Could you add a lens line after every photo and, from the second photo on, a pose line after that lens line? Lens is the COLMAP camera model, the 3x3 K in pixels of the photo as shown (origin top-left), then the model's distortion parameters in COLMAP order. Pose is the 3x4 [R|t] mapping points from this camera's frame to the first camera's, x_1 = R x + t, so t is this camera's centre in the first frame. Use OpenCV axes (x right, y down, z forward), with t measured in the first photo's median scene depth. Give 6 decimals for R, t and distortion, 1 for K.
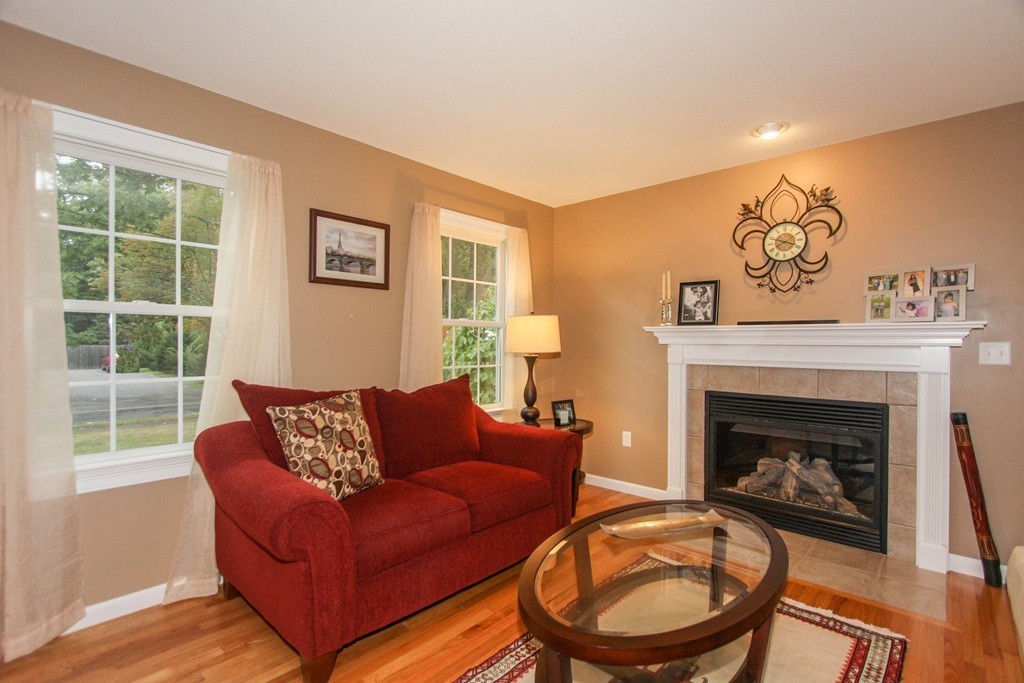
lens RADIAL K [[487.1, 0, 512.0], [0, 487.1, 341.5], [0, 0, 1]] dist [-0.005906, -0.000514]
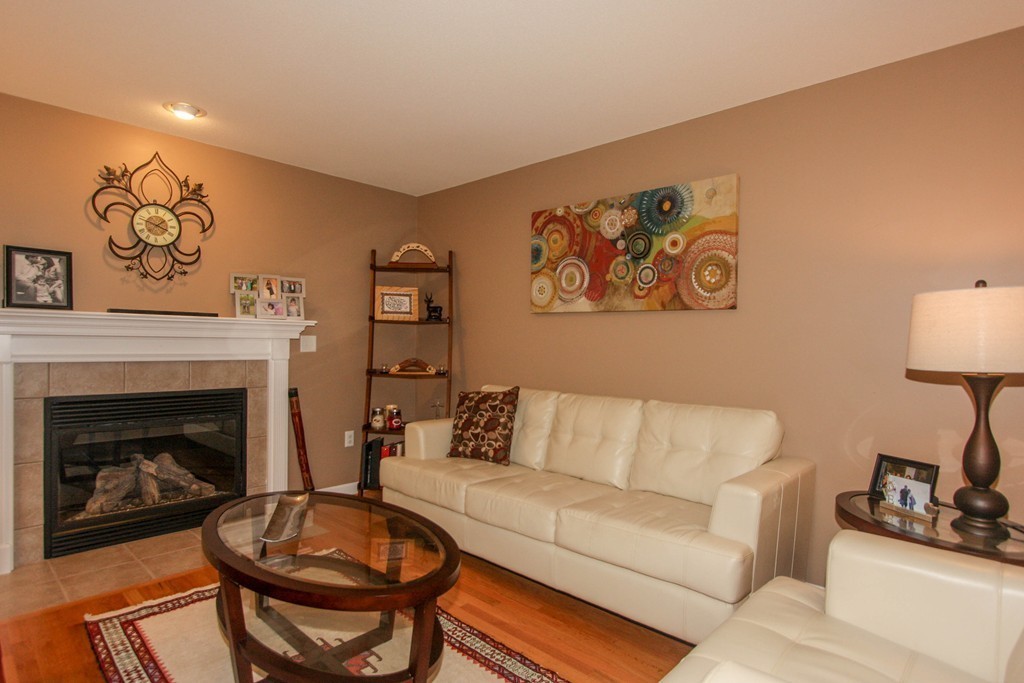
lens RADIAL K [[540.8, 0, 512.0], [0, 540.8, 341.5], [0, 0, 1]] dist [-0.005244, -0.001073]
pose [[0.006741, -0.003153, 0.999972, -0.472004], [-0.012873, 0.999912, 0.003240, 0.004268], [-0.999894, -0.012895, 0.006700, 0.319102]]
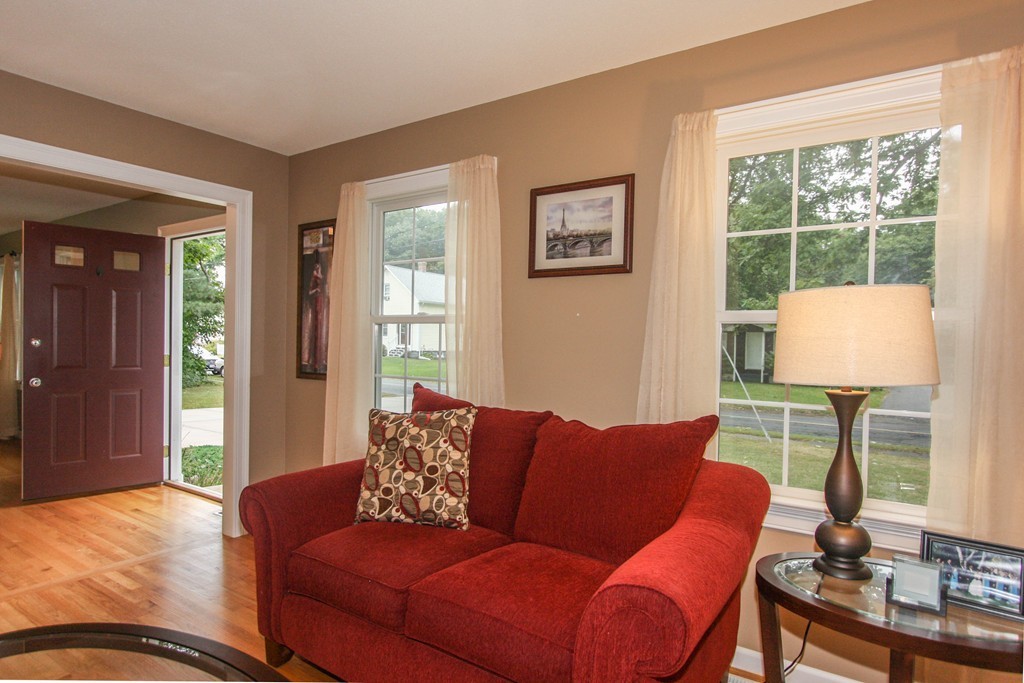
lens RADIAL K [[589.0, 0, 512.0], [0, 589.0, 341.5], [0, 0, 1]] dist [-0.003869, -0.000776]
pose [[0.139009, 0.003780, -0.990284, 0.525792], [-0.015539, 0.999878, 0.001635, -0.010357], [0.990169, 0.015161, 0.139050, 0.734270]]
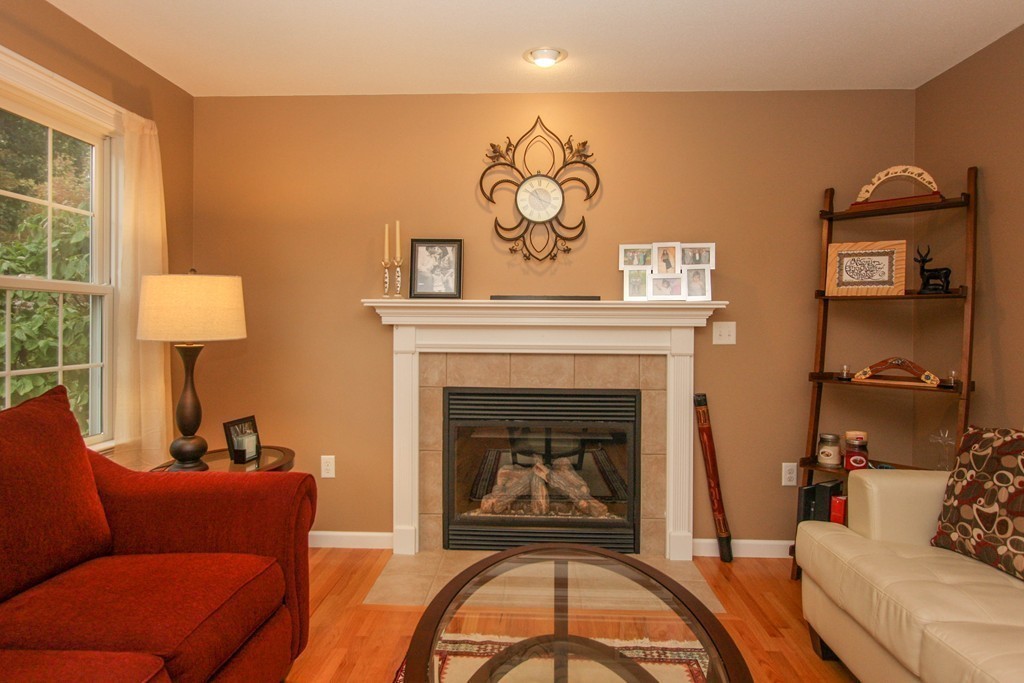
lens RADIAL K [[635.3, 0, 509.7], [0, 635.3, 324.8], [0, 0, 1]] dist [-0.002024, 0.000733]
pose [[0.763074, -0.002571, 0.646306, -0.171271], [-0.002202, 0.999976, 0.006579, -0.000795], [-0.646308, -0.006443, 0.763050, 0.220584]]
